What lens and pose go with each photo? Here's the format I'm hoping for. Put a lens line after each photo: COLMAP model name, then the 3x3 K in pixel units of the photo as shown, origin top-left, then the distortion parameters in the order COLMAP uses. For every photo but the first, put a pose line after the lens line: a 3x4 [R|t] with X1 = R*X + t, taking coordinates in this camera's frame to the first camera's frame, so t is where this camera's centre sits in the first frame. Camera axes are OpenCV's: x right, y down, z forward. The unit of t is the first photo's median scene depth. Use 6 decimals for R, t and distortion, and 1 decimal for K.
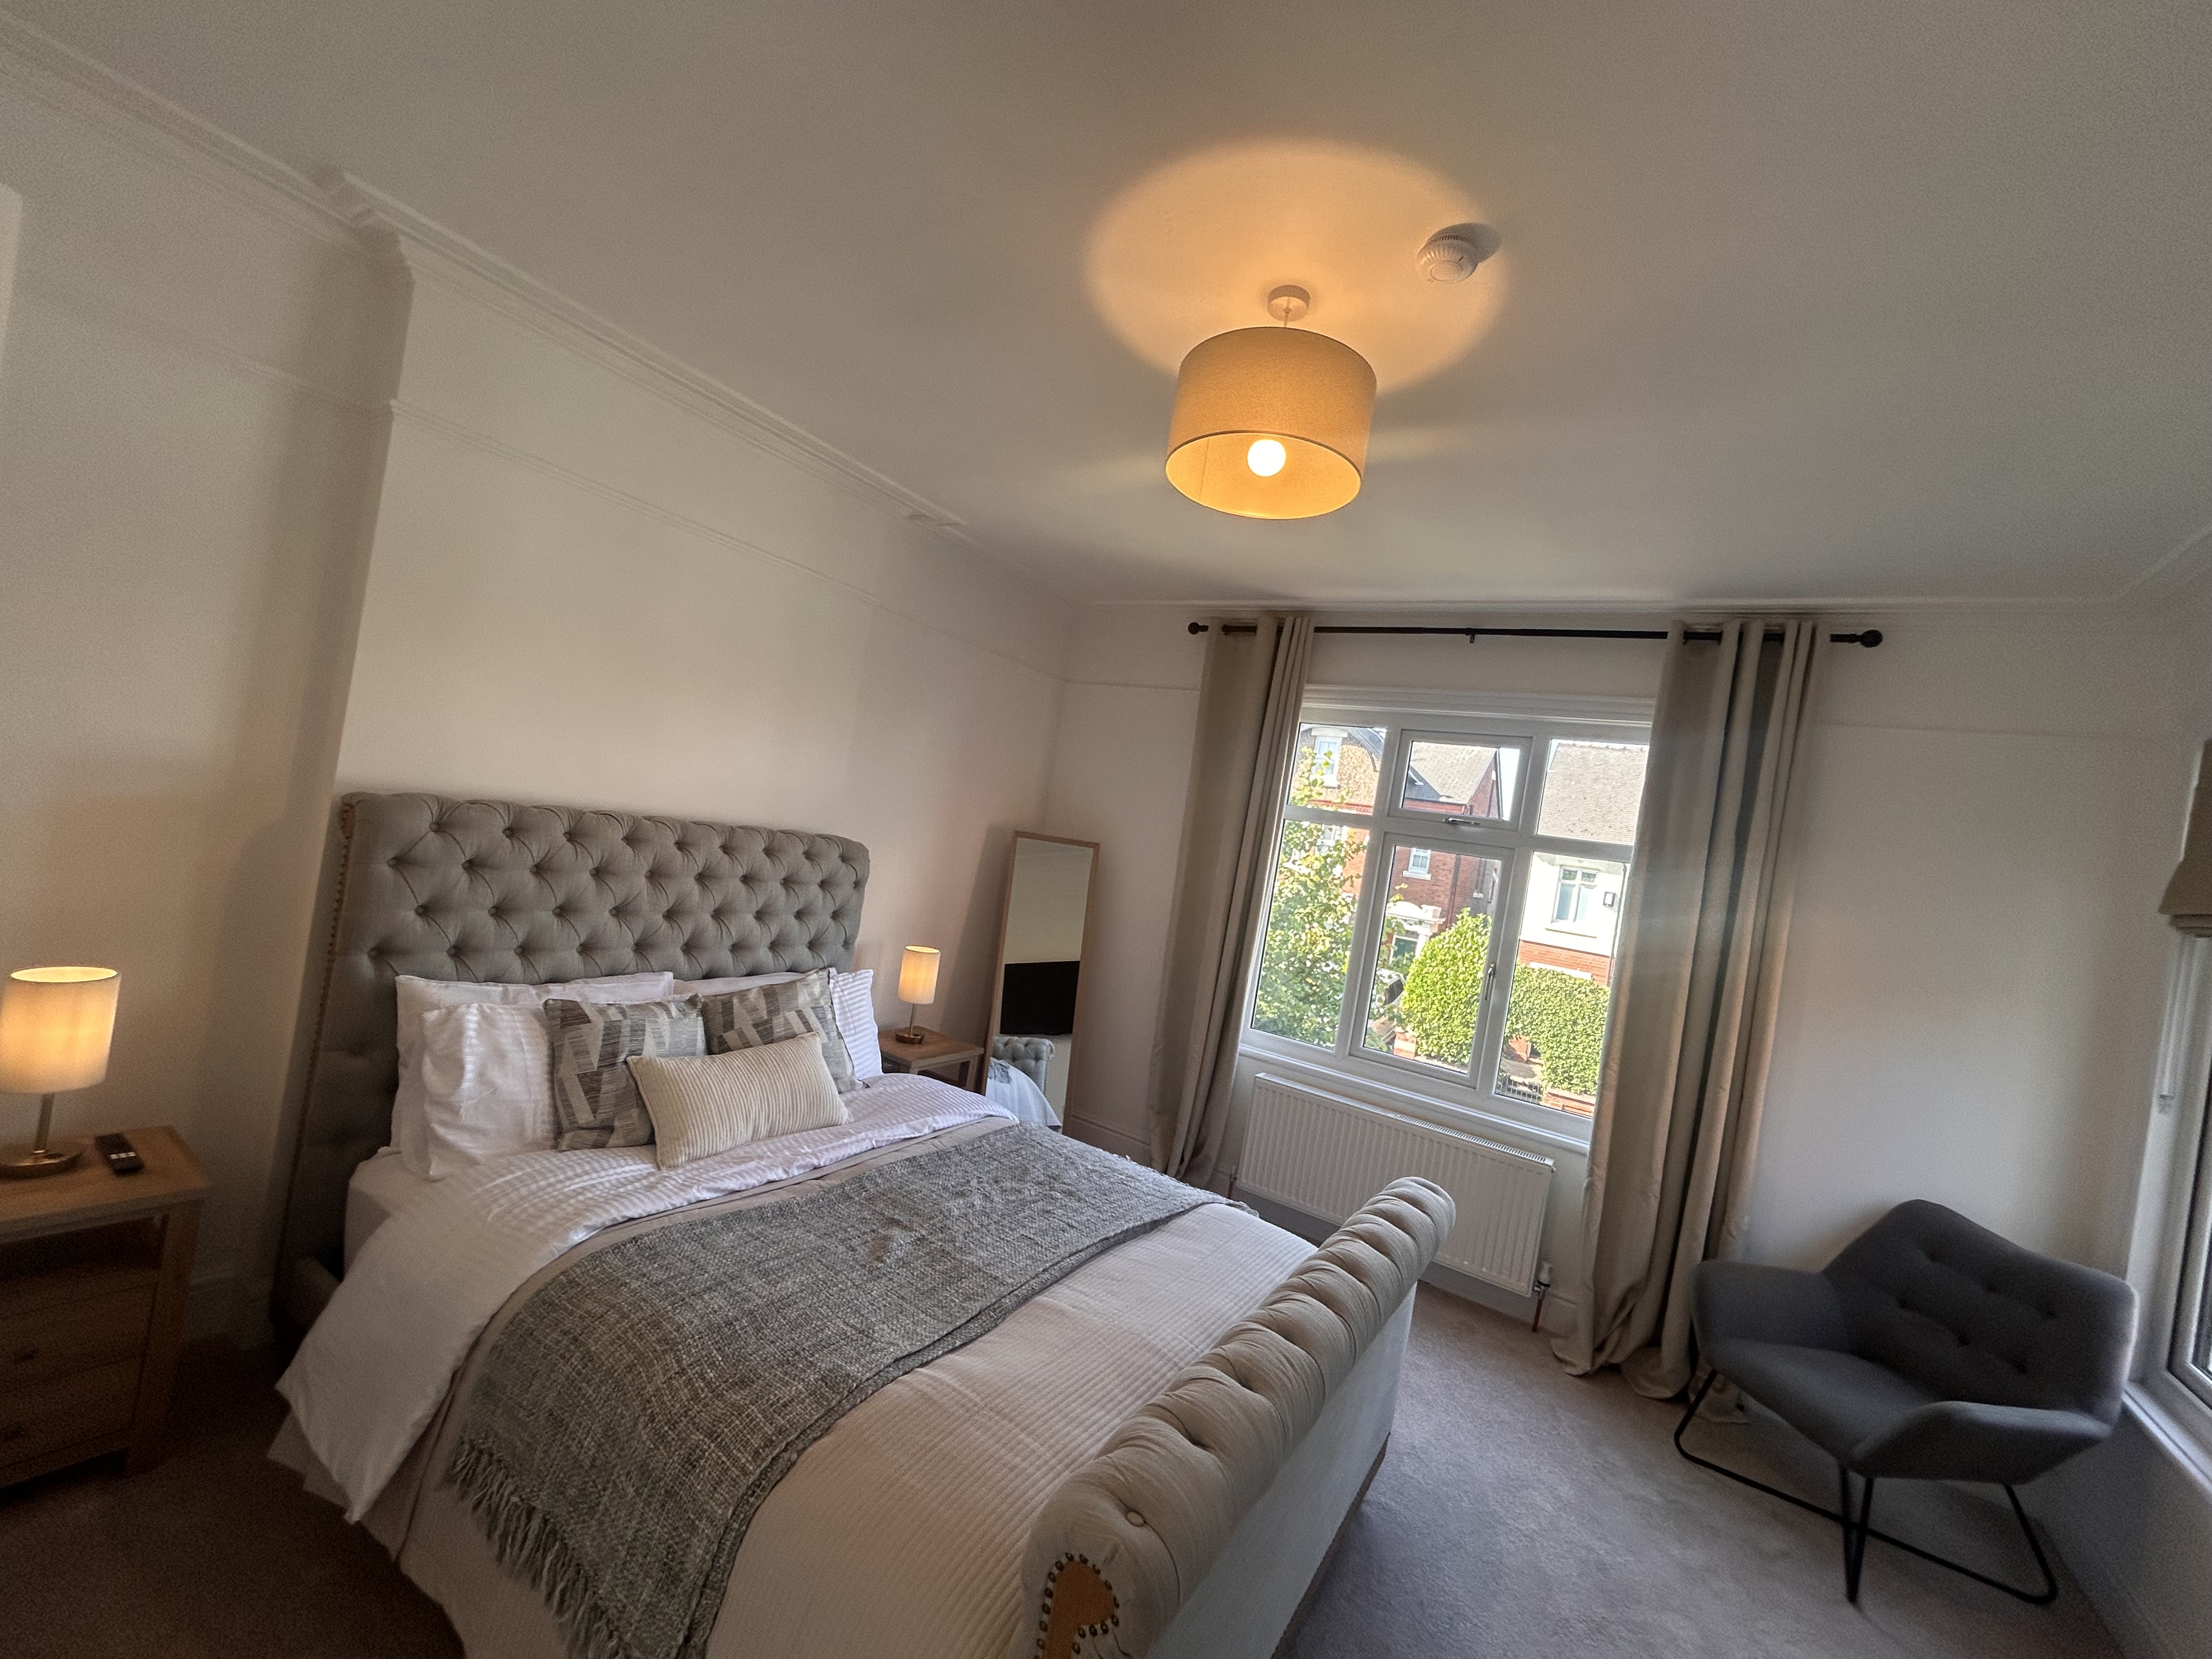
lens RADIAL K [[897.2, 0, 1106.0], [0, 897.2, 829.5], [0, 0, 1]] dist [0.003338, 0.000318]
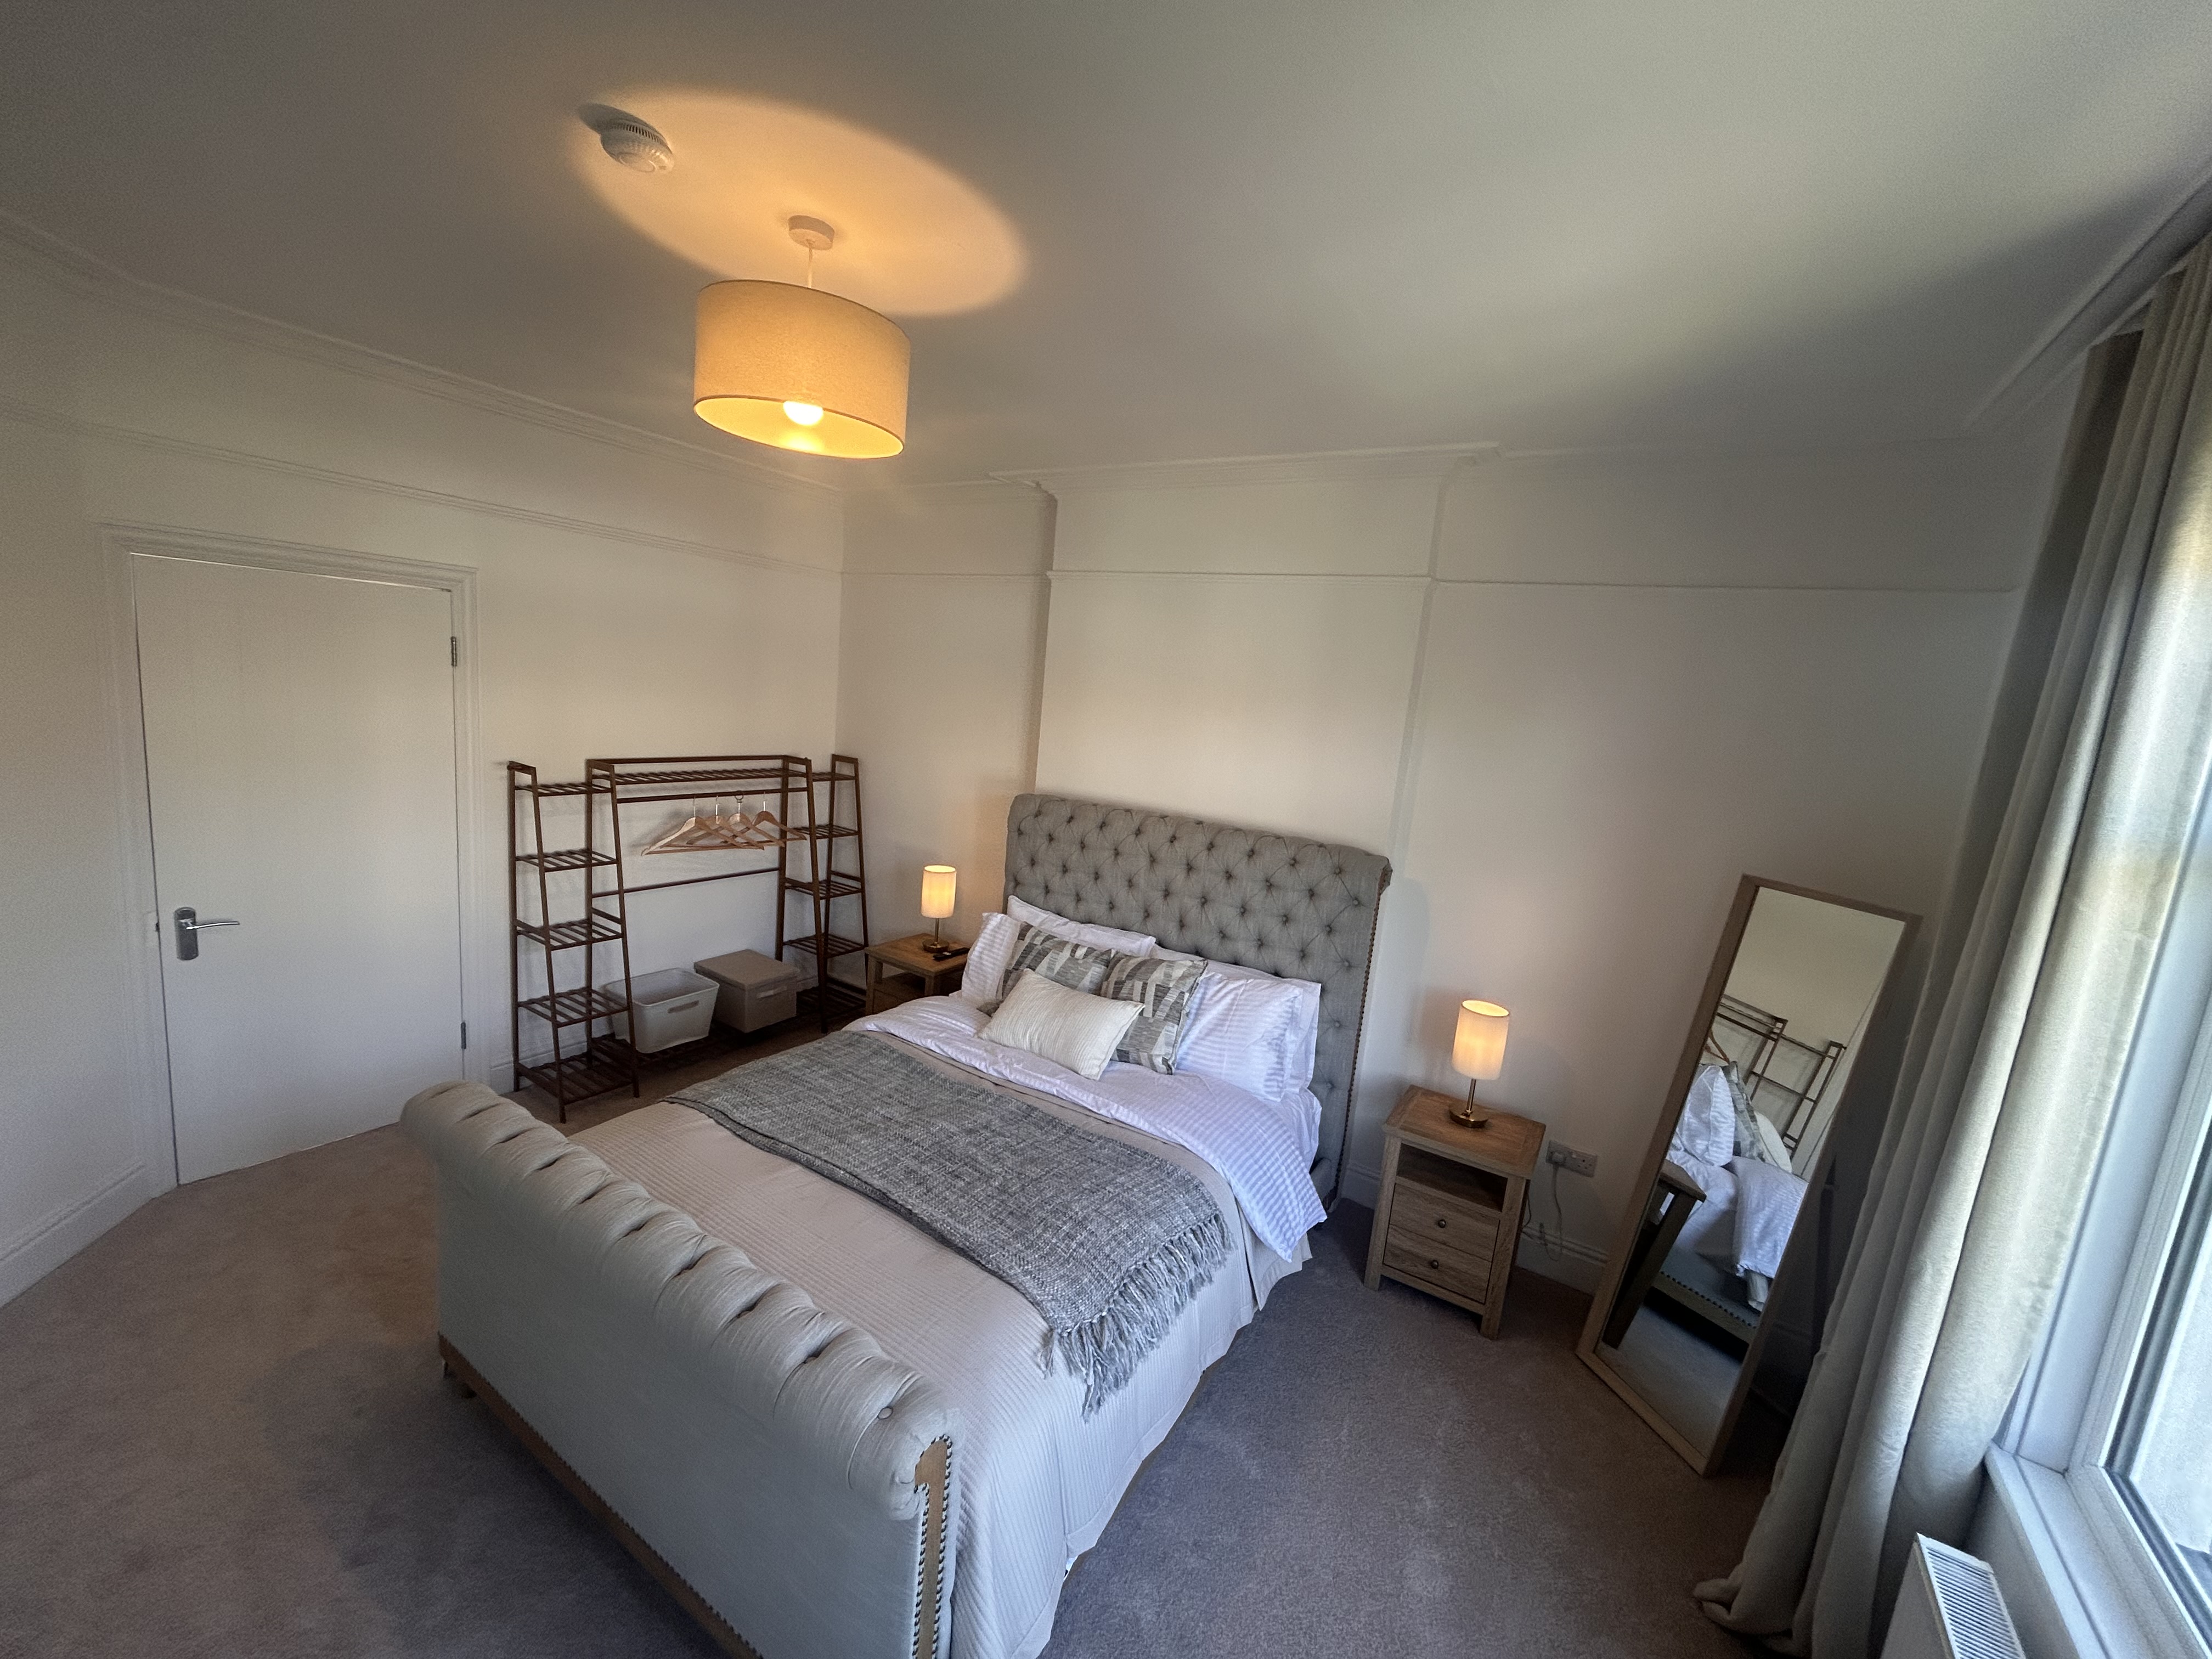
lens RADIAL K [[897.2, 0, 1106.0], [0, 897.2, 829.5], [0, 0, 1]] dist [0.003338, 0.000318]
pose [[0.009753, 0.006996, -0.999928, 0.818470], [-0.081065, 0.996690, 0.006183, 0.005332], [0.996661, 0.080999, 0.010288, 0.953460]]
